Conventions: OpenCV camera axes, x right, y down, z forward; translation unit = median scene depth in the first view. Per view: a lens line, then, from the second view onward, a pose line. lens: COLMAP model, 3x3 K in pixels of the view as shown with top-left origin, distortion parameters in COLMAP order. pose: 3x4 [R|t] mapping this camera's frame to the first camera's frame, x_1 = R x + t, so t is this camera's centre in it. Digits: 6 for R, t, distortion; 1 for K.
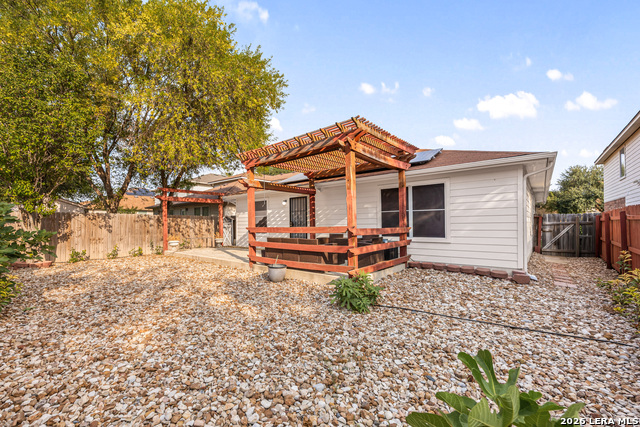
lens RADIAL K [[261.3, 0, 310.7], [0, 261.3, 223.2], [0, 0, 1]] dist [-0.000826, -0.000045]
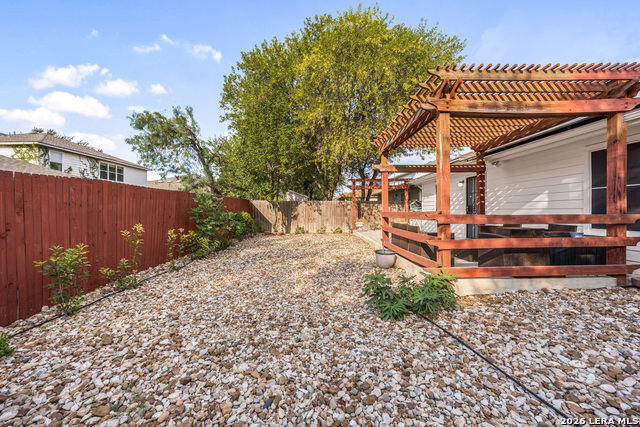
lens RADIAL K [[246.9, 0, 320.8], [0, 246.9, 211.2], [0, 0, 1]] dist [-0.001043, -0.000181]
pose [[0.687653, 0.007240, -0.726003, 0.300572], [0.002574, 0.999920, 0.012410, 0.001195], [0.726035, -0.010403, 0.687579, 0.165149]]
